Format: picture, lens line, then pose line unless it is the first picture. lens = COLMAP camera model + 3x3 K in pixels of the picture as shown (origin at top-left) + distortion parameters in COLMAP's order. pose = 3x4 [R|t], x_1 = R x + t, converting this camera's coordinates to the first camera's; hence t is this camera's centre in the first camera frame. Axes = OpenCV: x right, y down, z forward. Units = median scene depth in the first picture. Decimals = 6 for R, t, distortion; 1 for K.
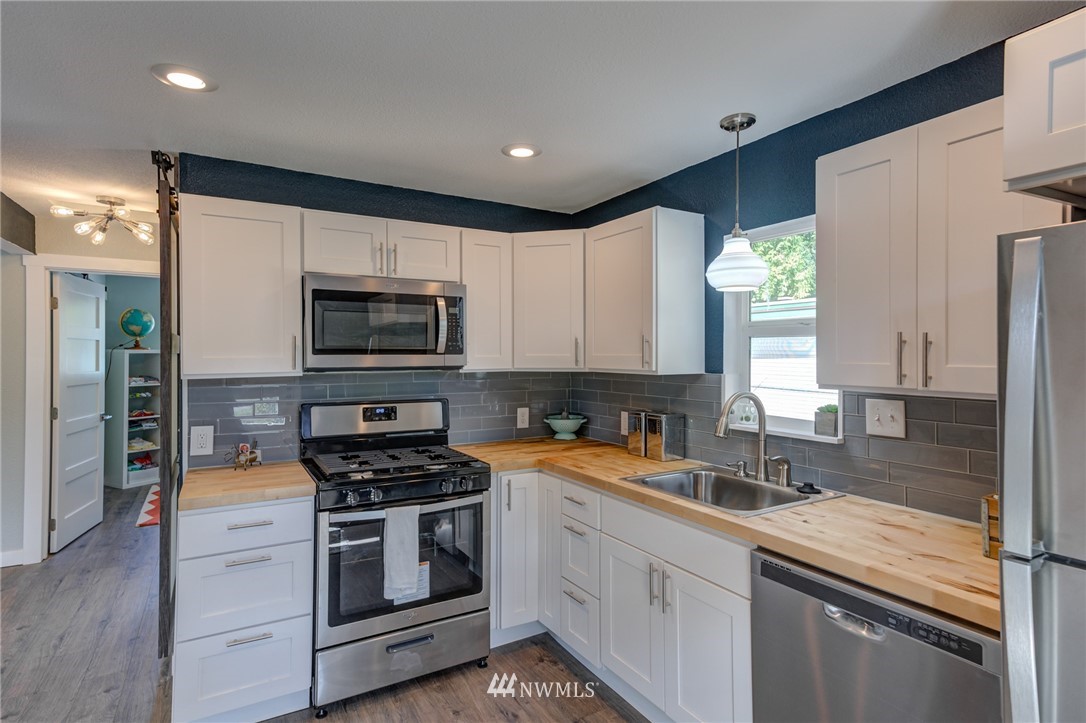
lens RADIAL K [[554.2, 0, 542.1], [0, 554.2, 350.5], [0, 0, 1]] dist [0.018549, 0.000791]
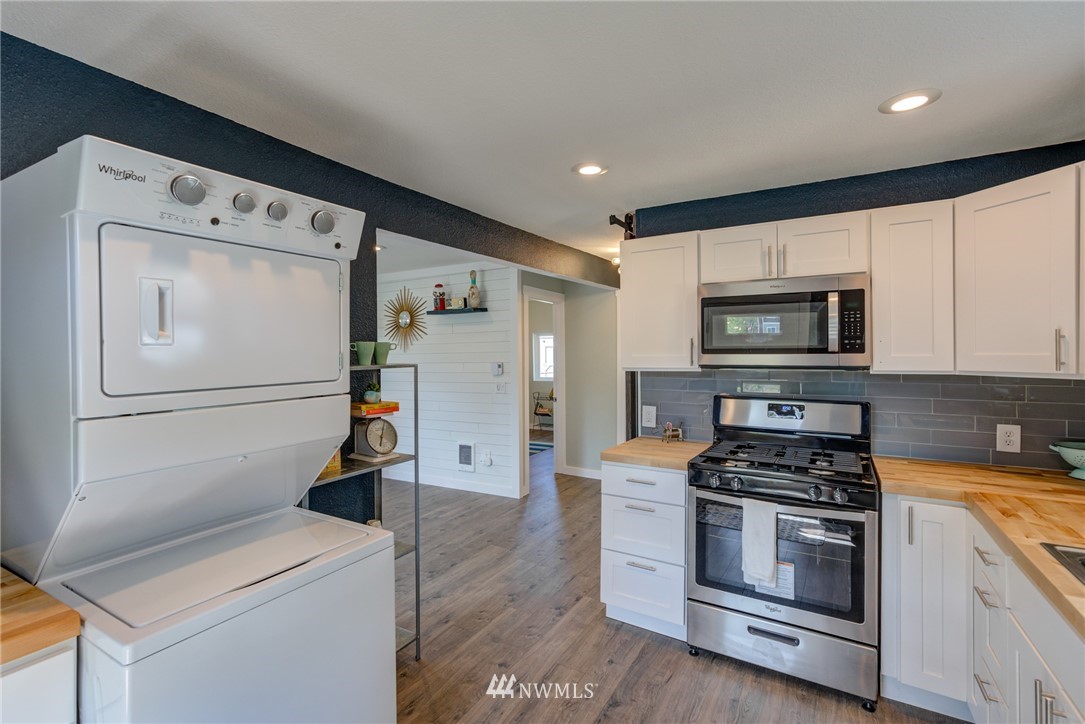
lens RADIAL K [[494.3, 0, 530.2], [0, 494.3, 355.4], [0, 0, 1]] dist [0.001034, 0.001823]
pose [[0.483021, 0.004335, -0.875598, 0.302033], [0.009381, 0.999905, 0.010125, -0.002819], [0.875558, -0.013105, 0.482934, 0.156762]]
